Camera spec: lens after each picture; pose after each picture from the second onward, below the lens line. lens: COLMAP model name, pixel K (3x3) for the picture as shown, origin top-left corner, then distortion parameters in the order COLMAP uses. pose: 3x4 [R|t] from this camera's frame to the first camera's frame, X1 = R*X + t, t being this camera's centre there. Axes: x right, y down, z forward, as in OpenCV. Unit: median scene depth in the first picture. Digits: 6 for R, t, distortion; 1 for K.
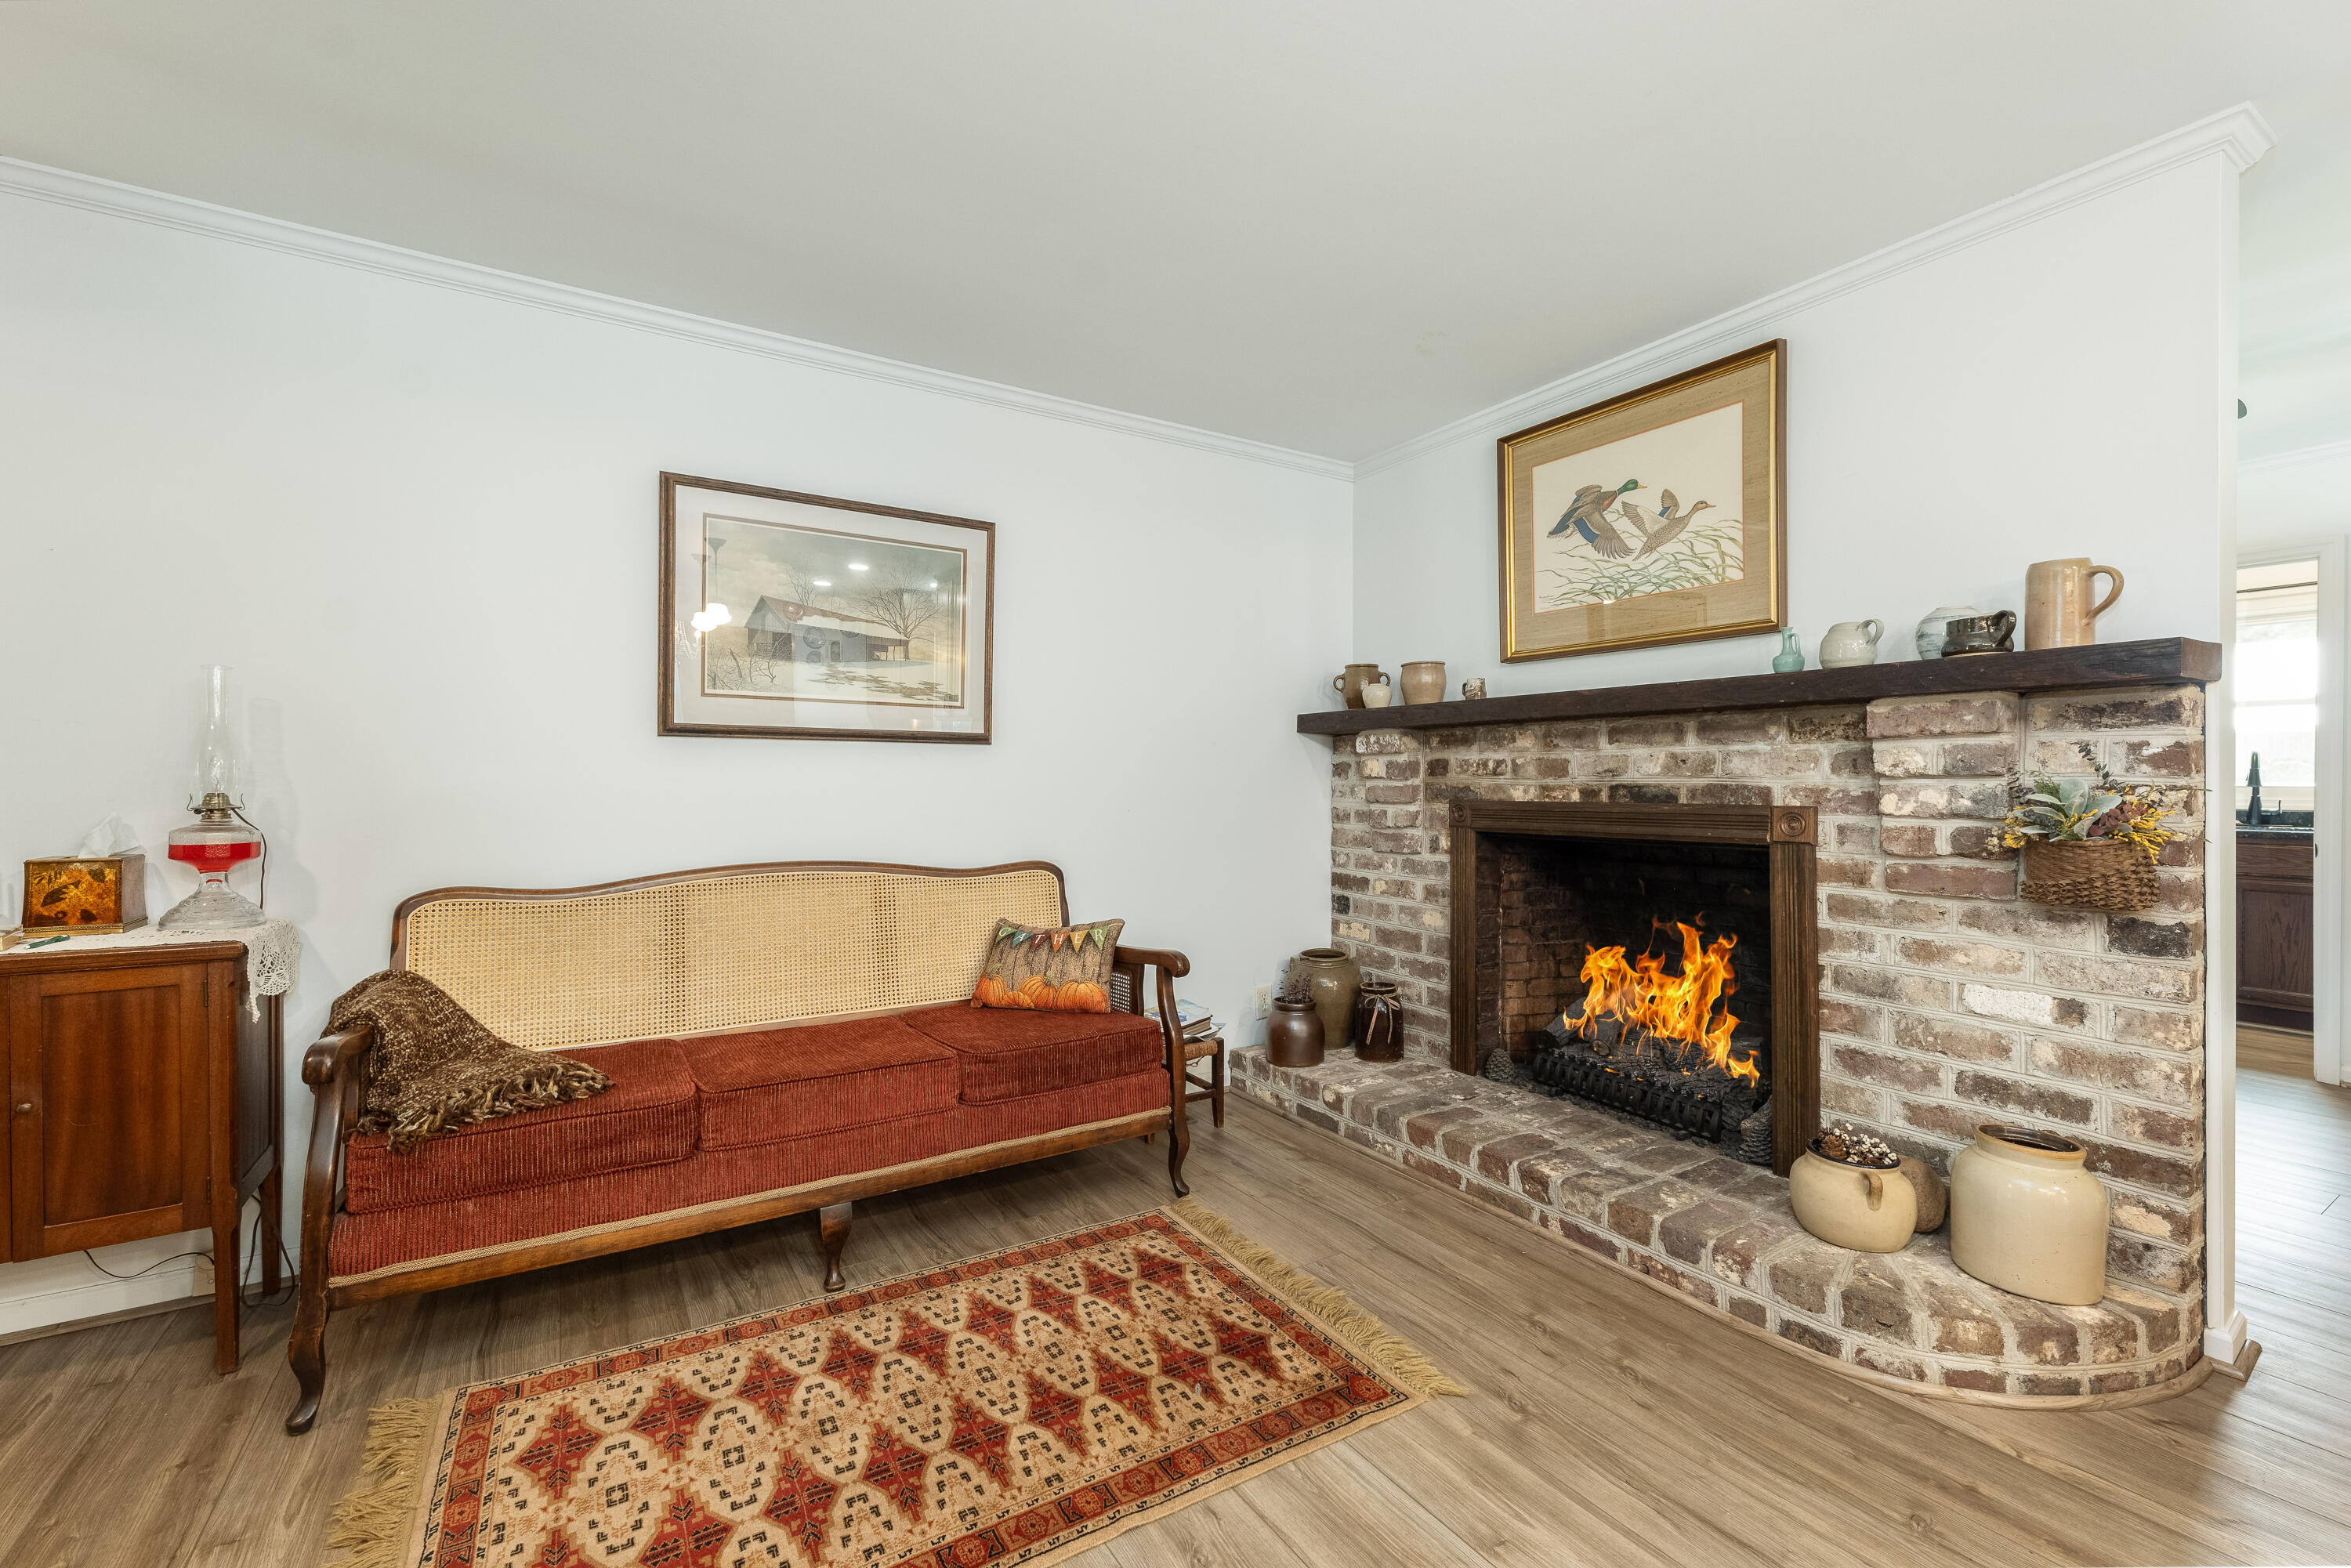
lens RADIAL K [[936.9, 0, 1161.8], [0, 936.9, 782.1], [0, 0, 1]] dist [0.001946, 0.000142]
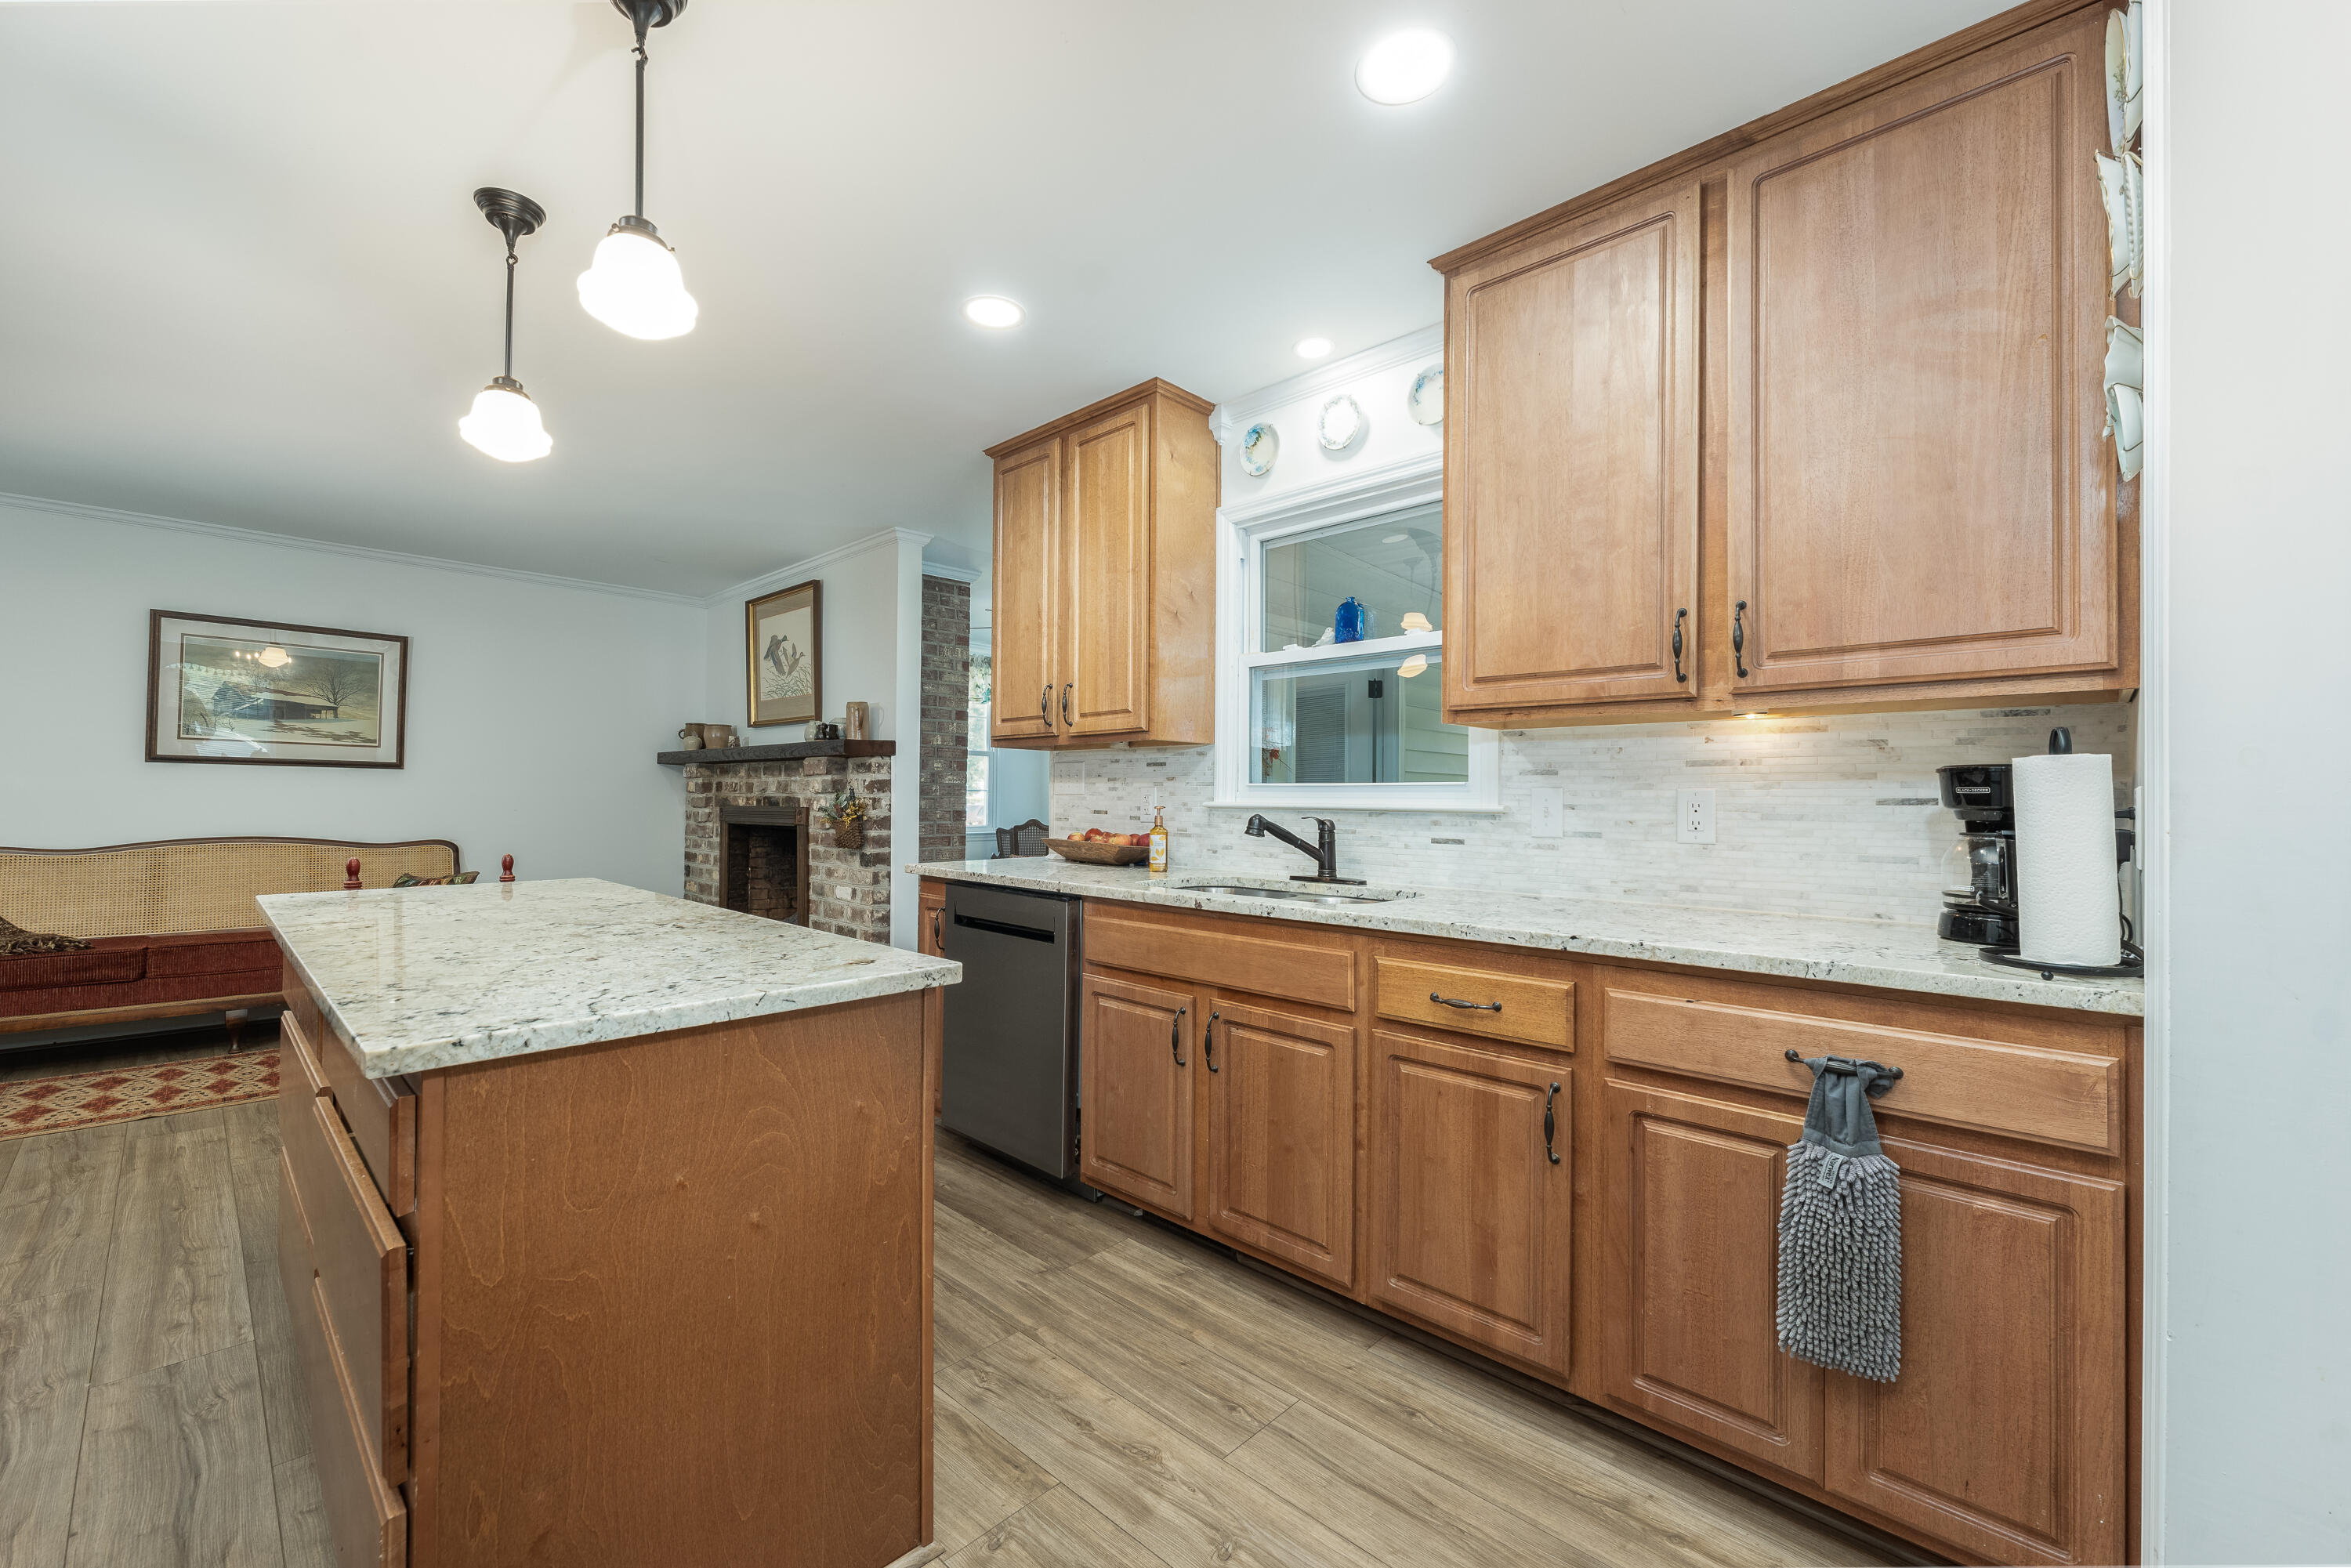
lens RADIAL K [[951.9, 0, 1164.4], [0, 951.9, 785.0], [0, 0, 1]] dist [0.001679, 0.000173]
pose [[0.973910, 0.013715, 0.226522, 0.854912], [-0.009825, 0.999784, -0.018292, 0.006596], [-0.226724, 0.015589, 0.973834, -1.086319]]
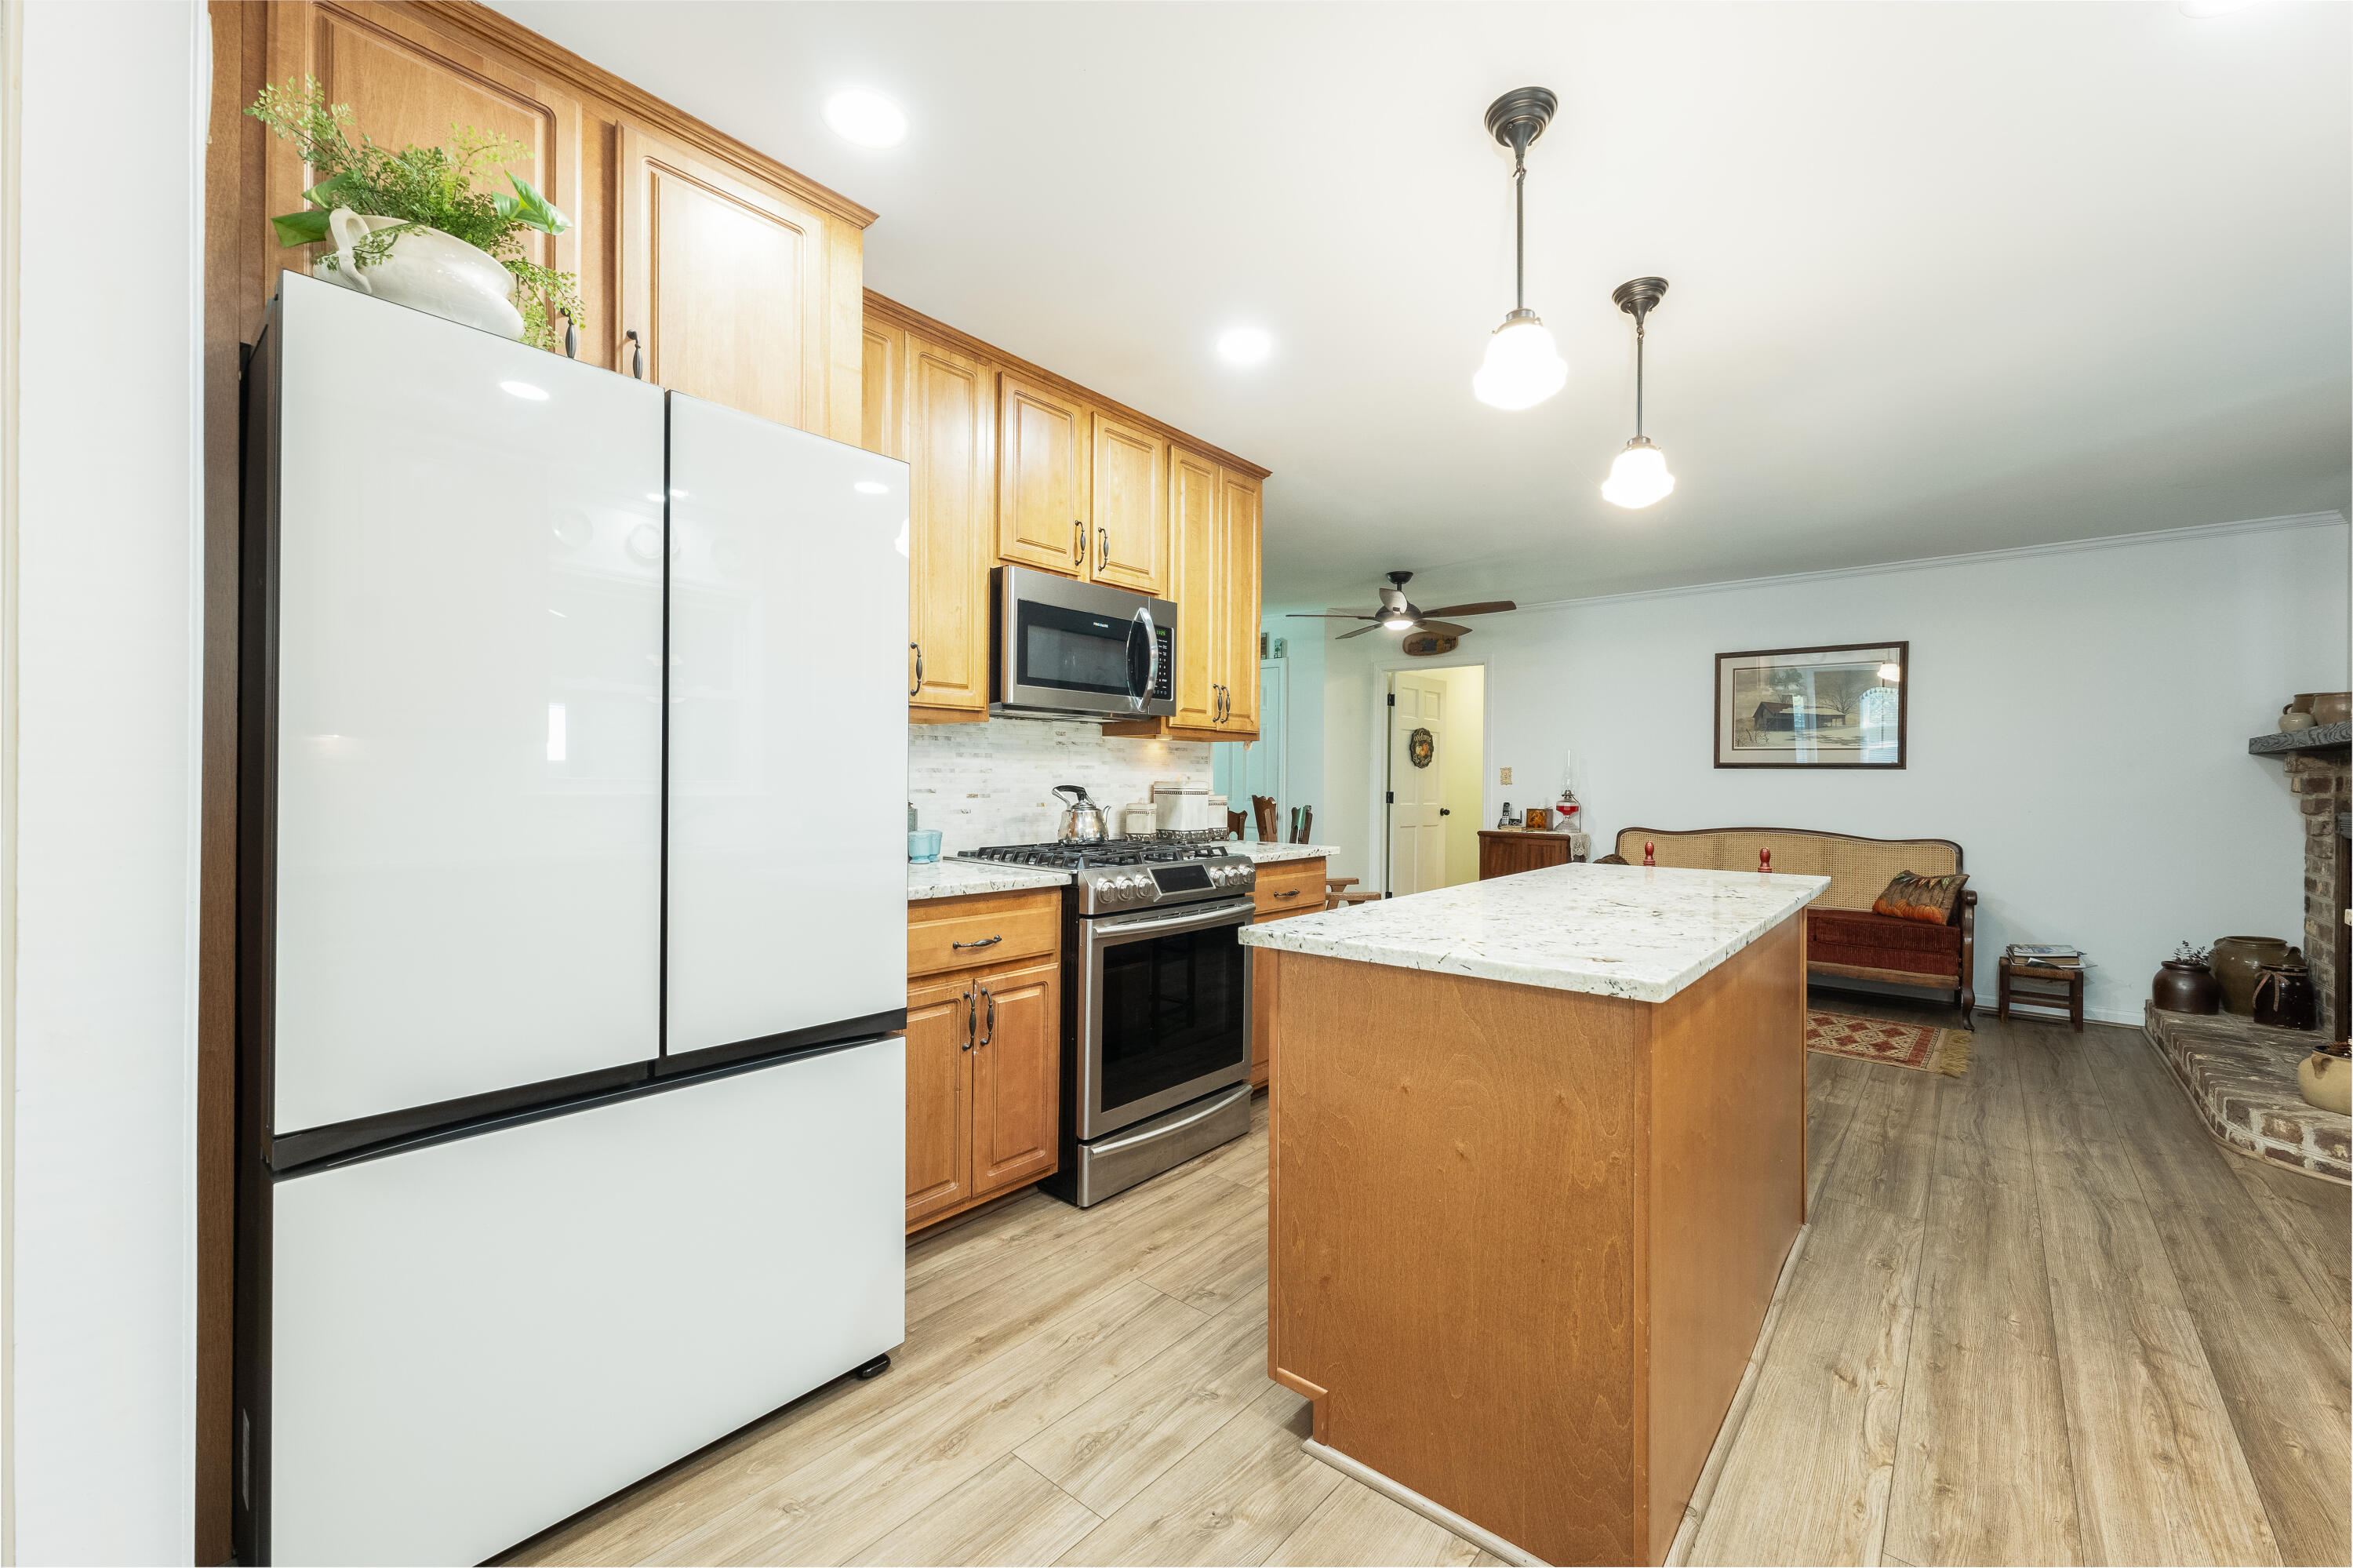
lens RADIAL K [[937.8, 0, 1162.8], [0, 937.8, 782.1], [0, 0, 1]] dist [0.001946, 0.000142]
pose [[0.273450, 0.003373, -0.961880, 1.254874], [-0.014337, 0.999897, -0.000569, 0.004580], [0.961779, 0.013946, 0.273470, -0.891429]]
